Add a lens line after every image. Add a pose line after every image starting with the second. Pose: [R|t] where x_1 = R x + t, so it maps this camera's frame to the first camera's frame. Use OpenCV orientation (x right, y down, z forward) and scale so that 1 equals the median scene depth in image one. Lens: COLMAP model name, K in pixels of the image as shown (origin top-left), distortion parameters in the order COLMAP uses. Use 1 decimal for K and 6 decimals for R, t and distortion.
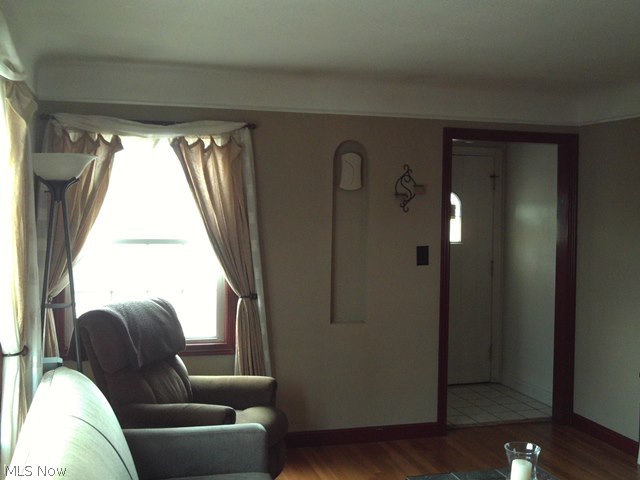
lens RADIAL K [[745.7, 0, 320.0], [0, 745.7, 240.0], [0, 0, 1]] dist [-0.004216, -0.191833]
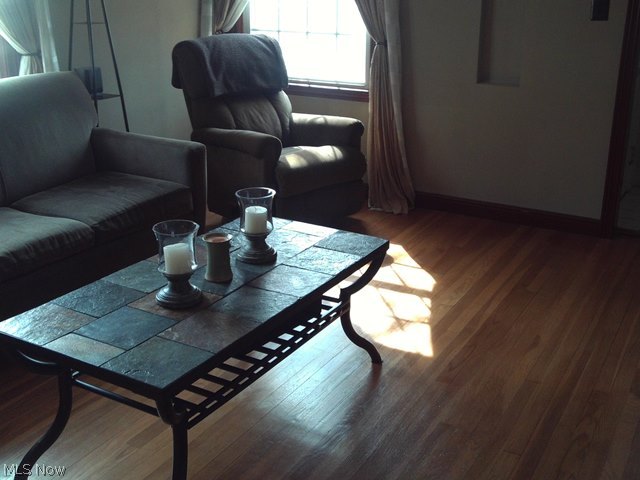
lens RADIAL K [[745.7, 0, 320.0], [0, 745.7, 240.0], [0, 0, 1]] dist [-0.004216, -0.191833]
pose [[0.682076, 0.232206, -0.693436, 0.575610], [-0.020629, 0.953979, 0.299162, 0.031172], [0.730990, -0.189747, 0.655476, 0.261103]]
